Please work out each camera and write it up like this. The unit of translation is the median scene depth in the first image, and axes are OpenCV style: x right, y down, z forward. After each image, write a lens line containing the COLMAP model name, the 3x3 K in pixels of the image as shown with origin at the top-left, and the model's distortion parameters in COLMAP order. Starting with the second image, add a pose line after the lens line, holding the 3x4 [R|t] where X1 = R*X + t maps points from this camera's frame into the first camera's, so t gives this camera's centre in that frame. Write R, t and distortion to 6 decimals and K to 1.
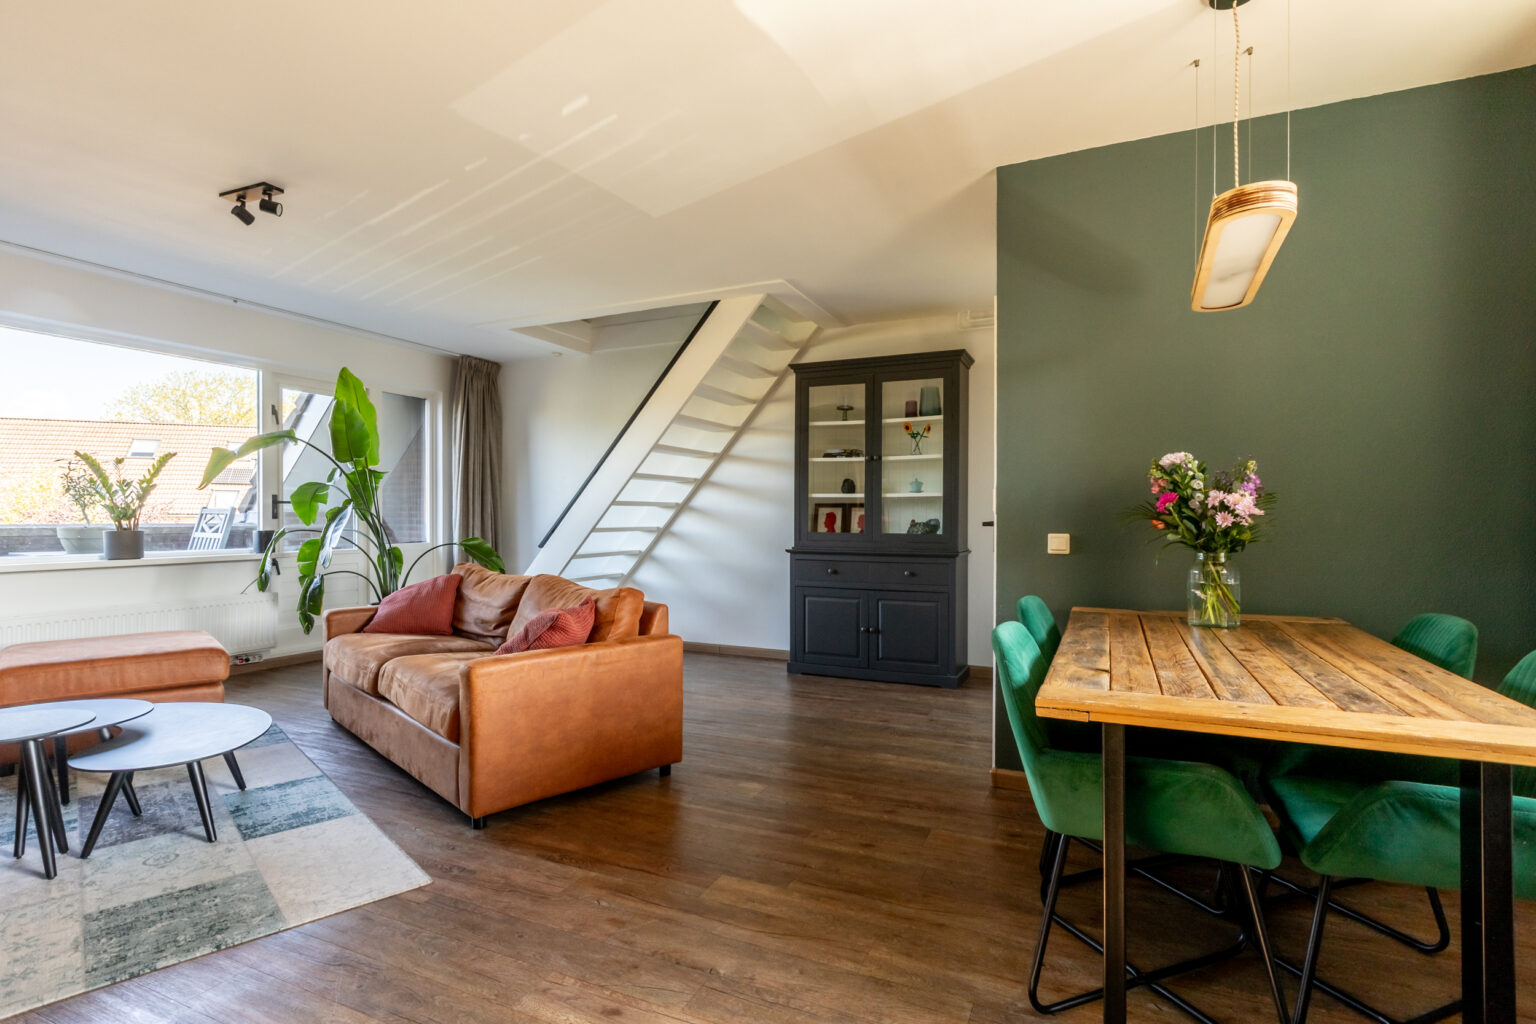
lens RADIAL K [[746.8, 0, 763.2], [0, 746.8, 521.5], [0, 0, 1]] dist [-0.004393, 0.000239]
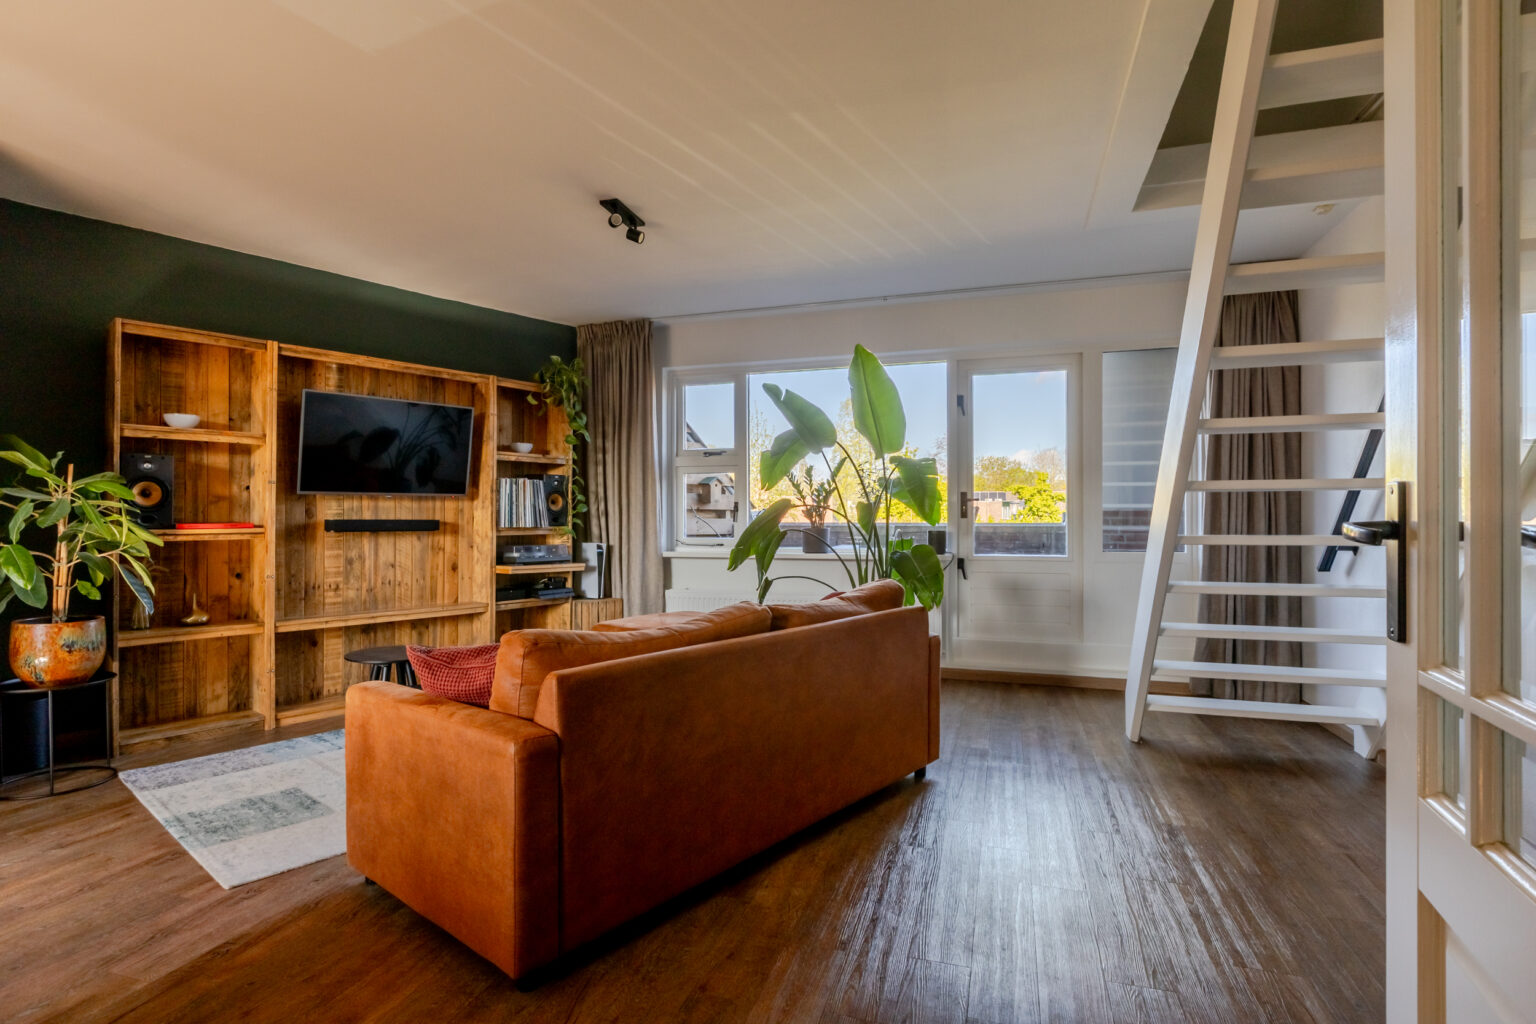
lens RADIAL K [[769.5, 0, 764.4], [0, 769.5, 512.7], [0, 0, 1]] dist [-0.001025, -0.000135]
pose [[0.121157, -0.008719, -0.992595, 0.429777], [-0.005059, 0.999943, -0.009402, 0.000025], [0.992621, 0.006161, 0.121106, 1.057913]]
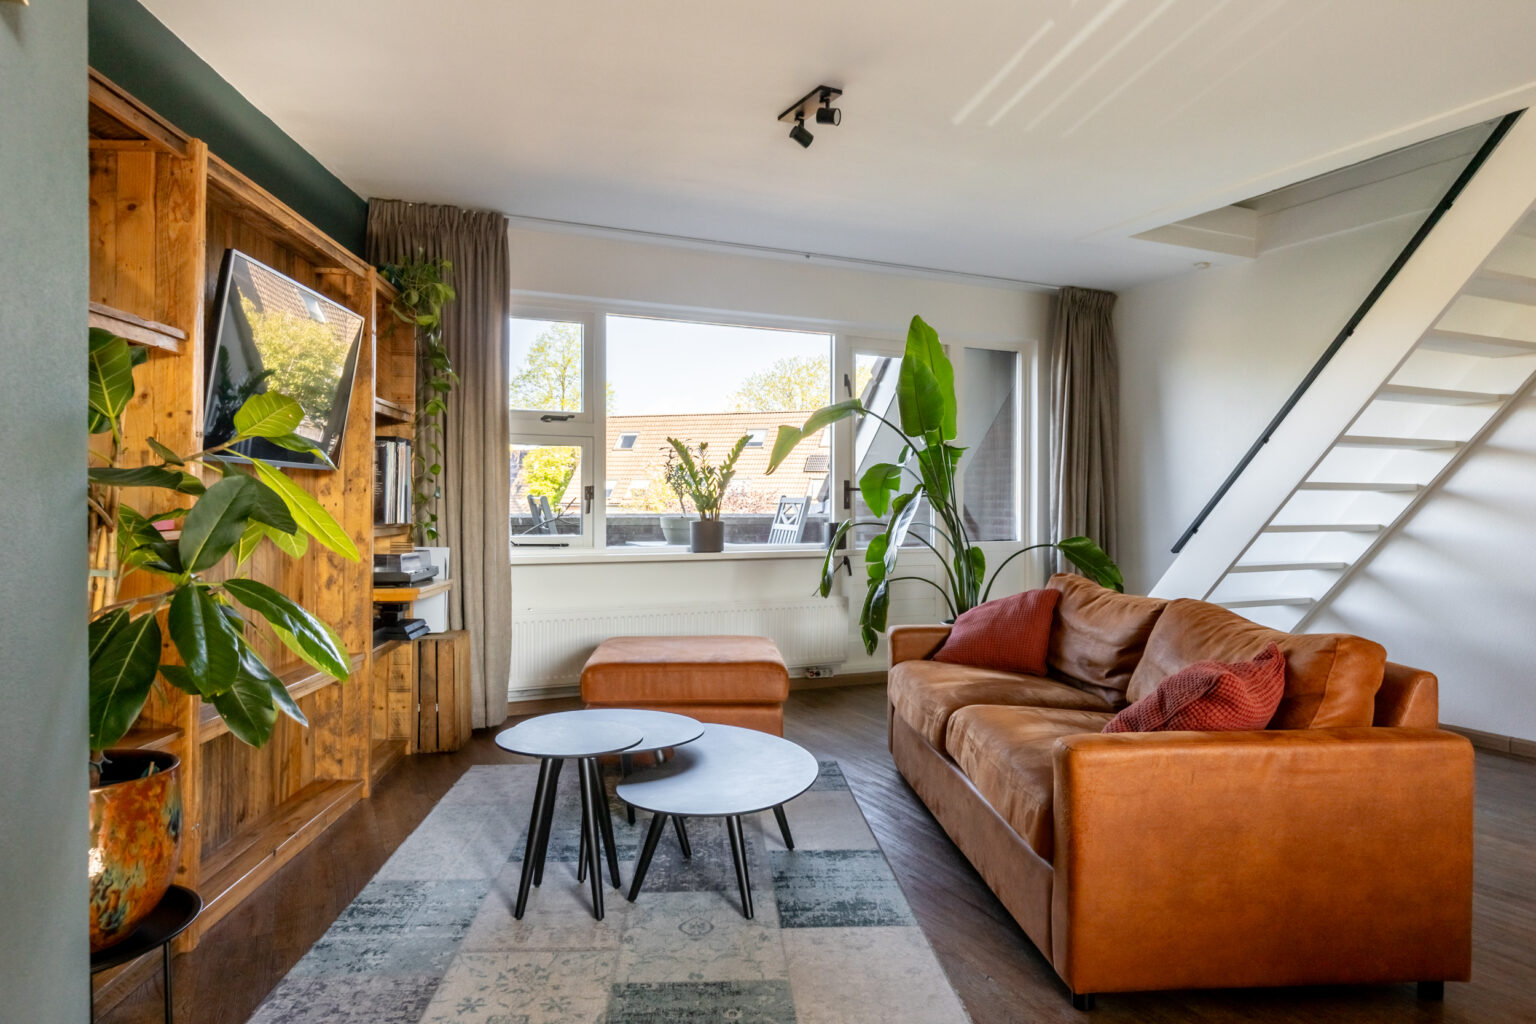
lens RADIAL K [[957.7, 0, 761.2], [0, 957.7, 507.2], [0, 0, 1]] dist [0.001341, -0.005846]
pose [[0.770815, 0.002458, -0.637055, -0.063835], [-0.006799, 0.999967, -0.004368, -0.000715], [0.637023, 0.007699, 0.770806, 0.167866]]
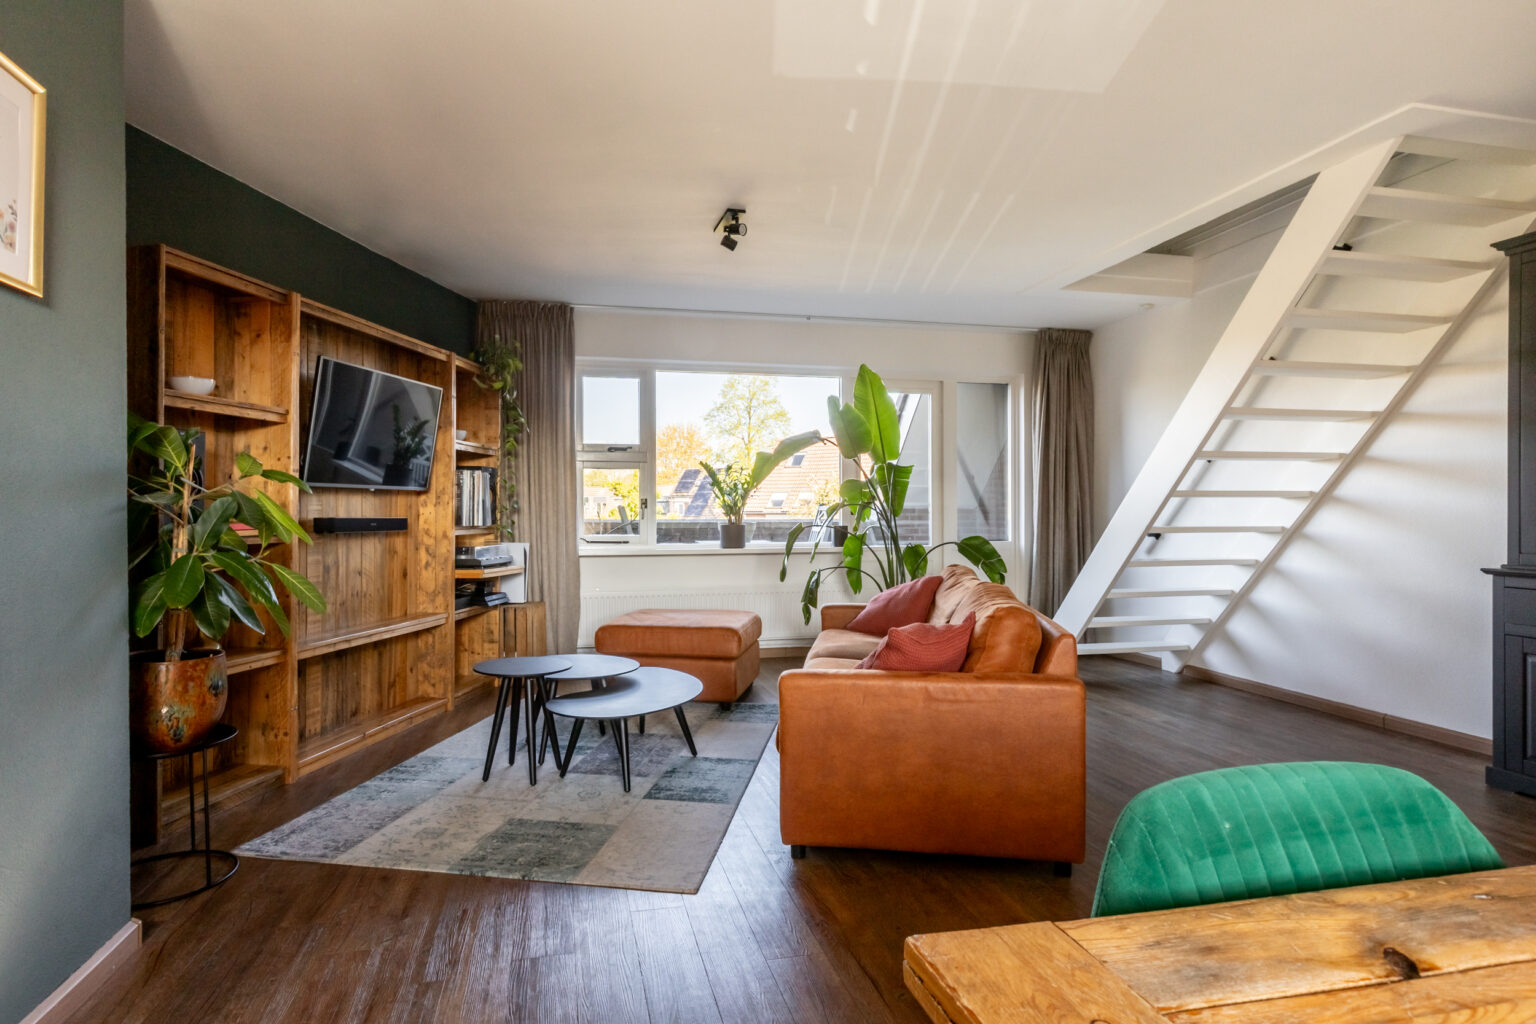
lens RADIAL K [[814.9, 0, 747.4], [0, 814.9, 515.3], [0, 0, 1]] dist [0.000006, 0.000087]
pose [[0.612013, 0.000185, -0.790848, 0.287619], [-0.003333, 0.999992, -0.002346, 0.000076], [0.790841, 0.004072, 0.612009, 0.276301]]
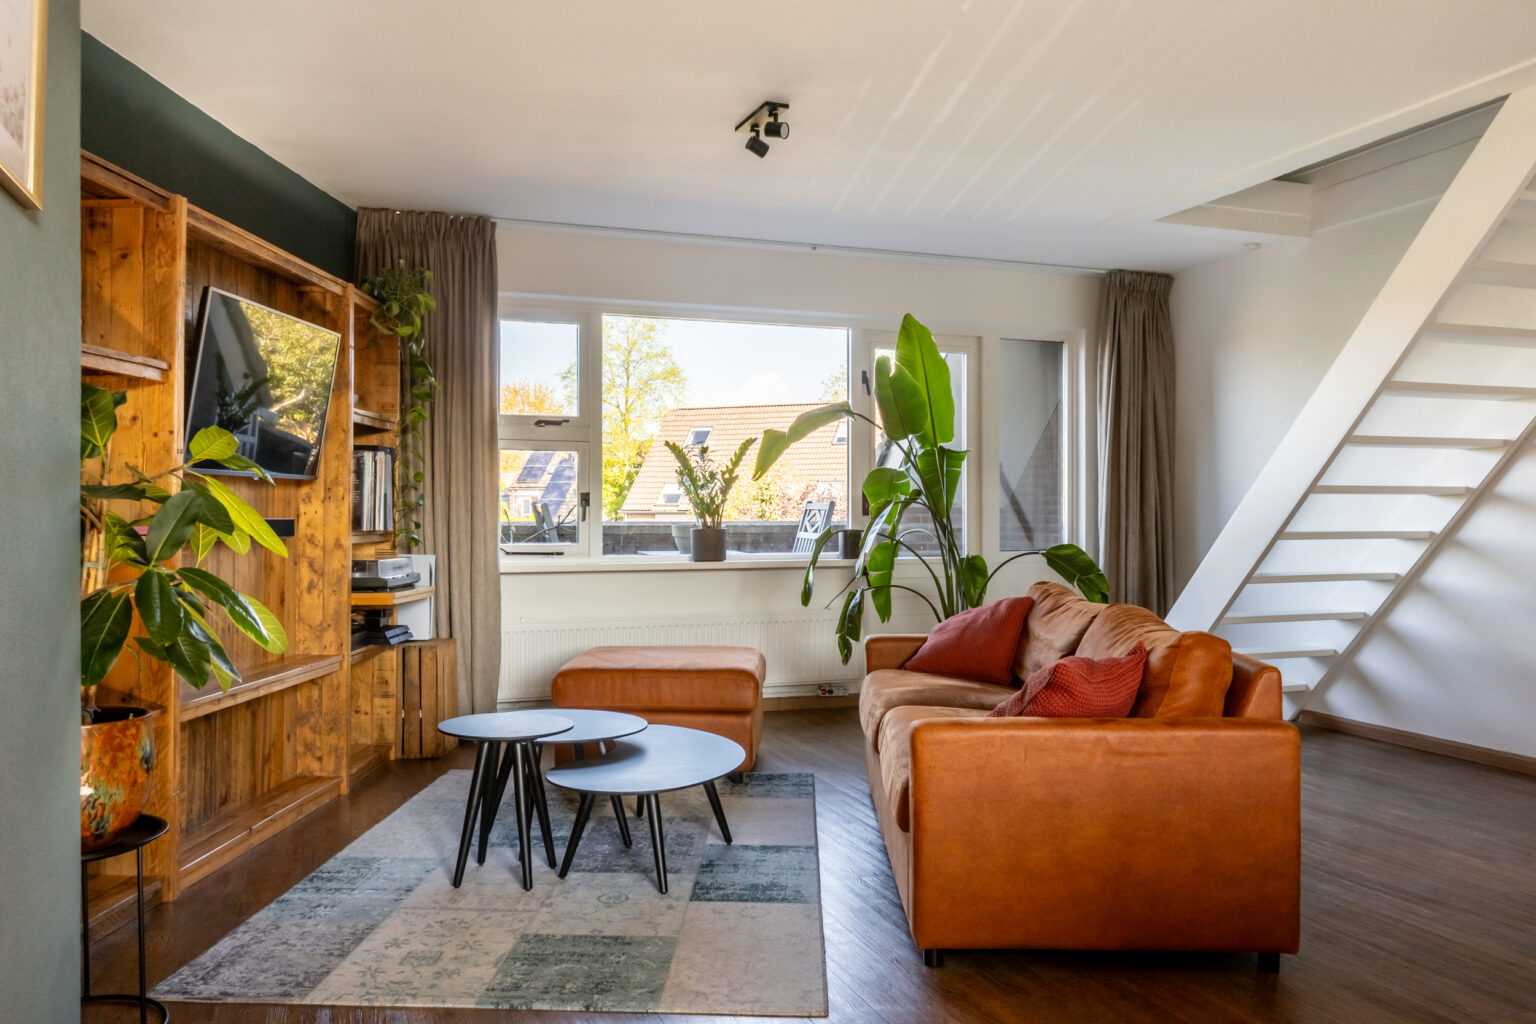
lens RADIAL K [[1155.1, 0, 761.1], [0, 1155.1, 507.5], [0, 0, 1]] dist [0.004026, -0.009923]
pose [[0.707175, -0.003612, -0.707030, 0.208392], [-0.004751, 0.999940, -0.009860, 0.000265], [0.707023, 0.010332, 0.707115, 0.103760]]
